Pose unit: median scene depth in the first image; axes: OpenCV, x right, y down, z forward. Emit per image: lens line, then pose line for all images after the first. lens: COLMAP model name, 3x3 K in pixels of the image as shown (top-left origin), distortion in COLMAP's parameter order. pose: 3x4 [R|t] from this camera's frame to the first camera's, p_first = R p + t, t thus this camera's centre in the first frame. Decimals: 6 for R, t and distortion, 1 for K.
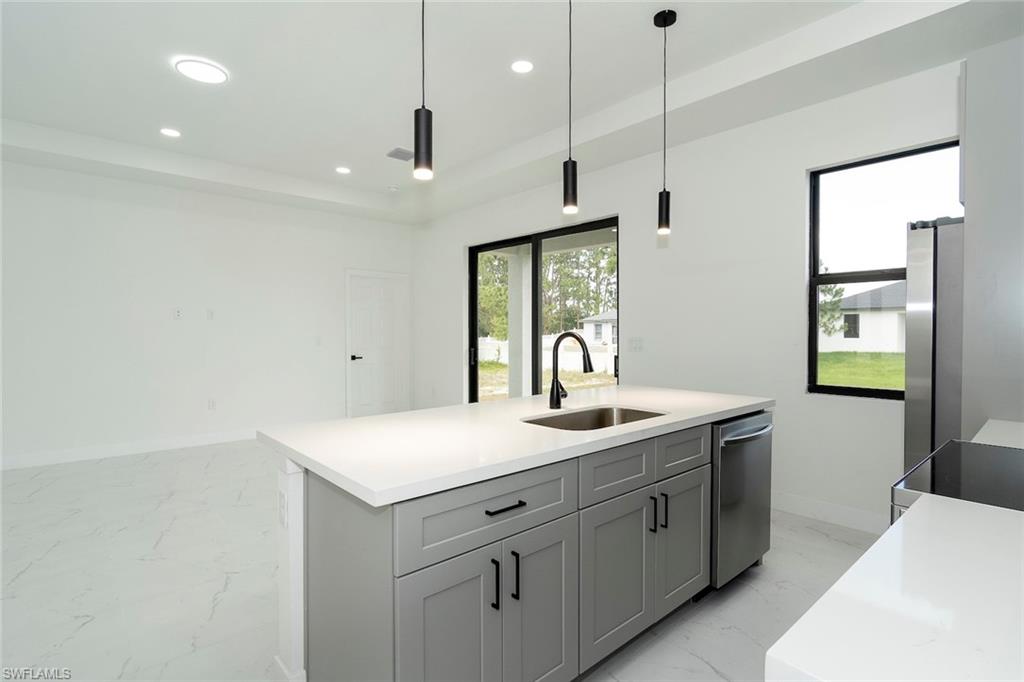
lens RADIAL K [[492.1, 0, 507.9], [0, 492.1, 336.1], [0, 0, 1]] dist [-0.000933, -0.000058]
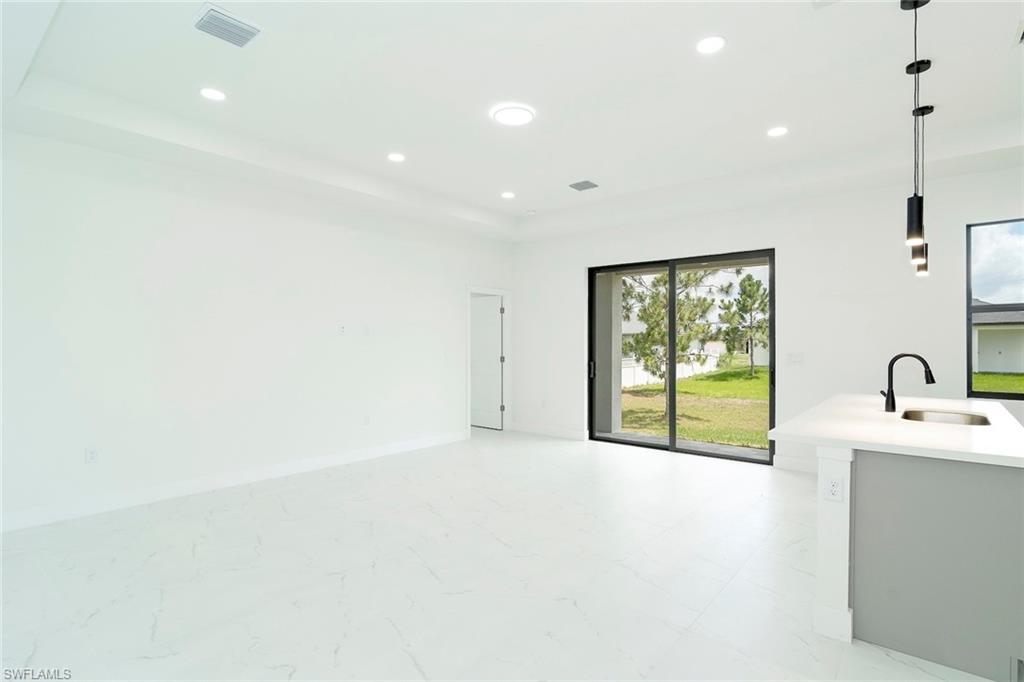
lens RADIAL K [[492.1, 0, 520.2], [0, 492.1, 345.9], [0, 0, 1]] dist [-0.000933, -0.000058]
pose [[0.988352, 0.005161, 0.152097, -0.740625], [-0.005107, 0.999987, -0.000745, -0.013568], [-0.152099, -0.000041, 0.988365, -0.094737]]
